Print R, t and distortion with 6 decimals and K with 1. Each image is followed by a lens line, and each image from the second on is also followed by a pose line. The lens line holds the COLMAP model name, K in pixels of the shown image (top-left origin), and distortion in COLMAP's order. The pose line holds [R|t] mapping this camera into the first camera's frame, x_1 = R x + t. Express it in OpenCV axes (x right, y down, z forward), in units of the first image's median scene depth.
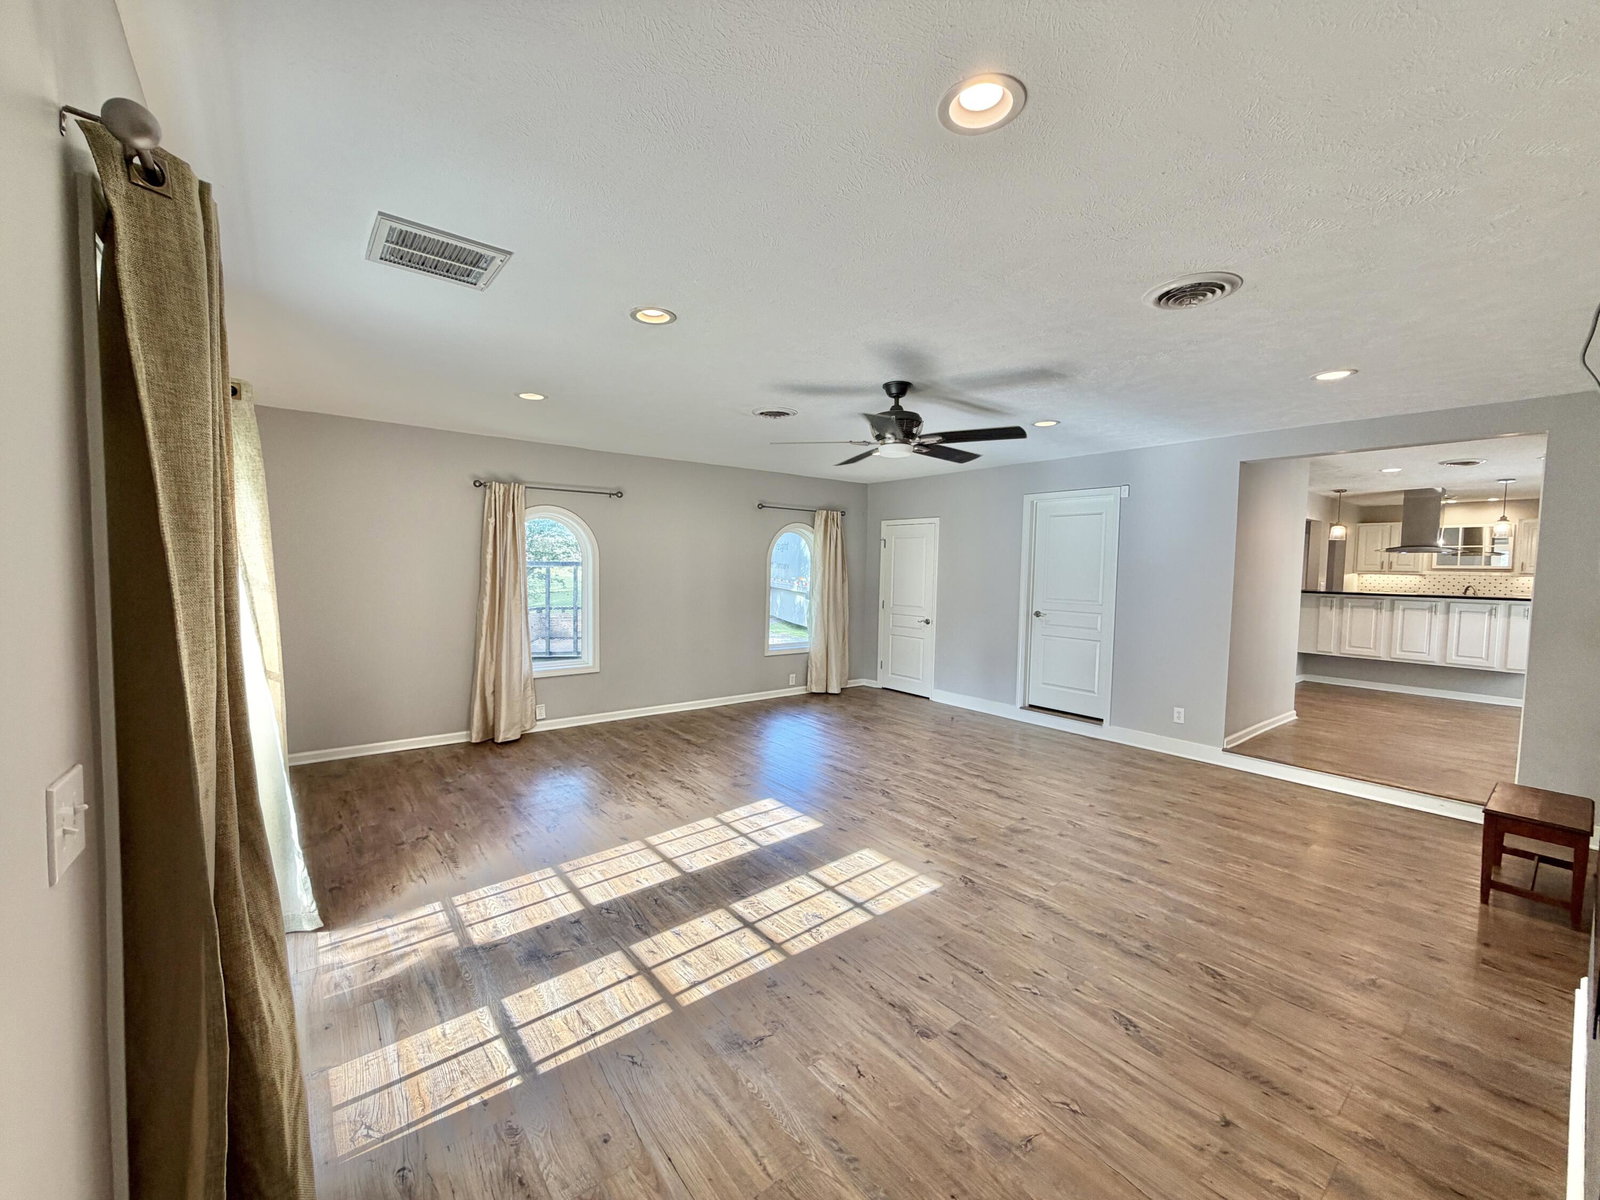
lens RADIAL K [[647.1, 0, 794.7], [0, 647.1, 600.4], [0, 0, 1]] dist [0.000013, 0.000676]
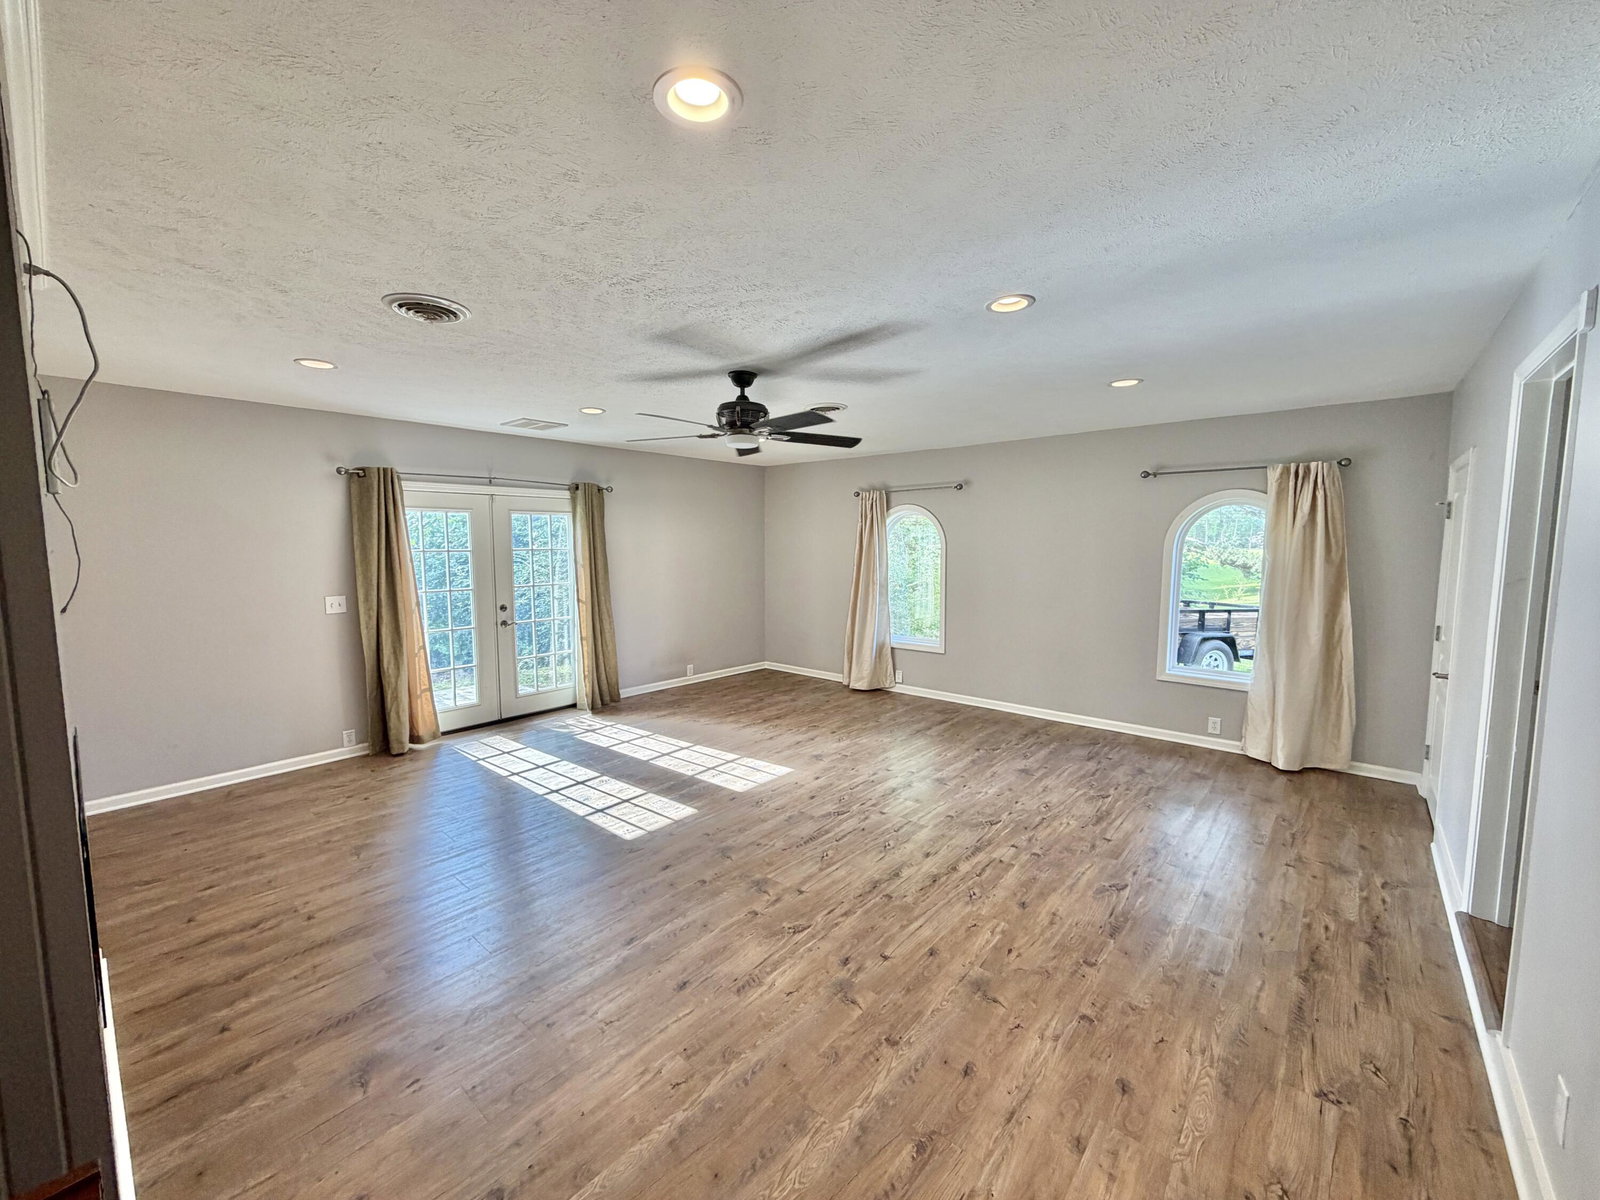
lens RADIAL K [[647.1, 0, 796.5], [0, 647.1, 597.2], [0, 0, 1]] dist [0.000013, 0.000676]
pose [[0.171175, 0.065533, -0.983059, 1.201697], [-0.049911, 0.997081, 0.057777, -0.057341], [0.983976, 0.039175, 0.173947, 0.946665]]
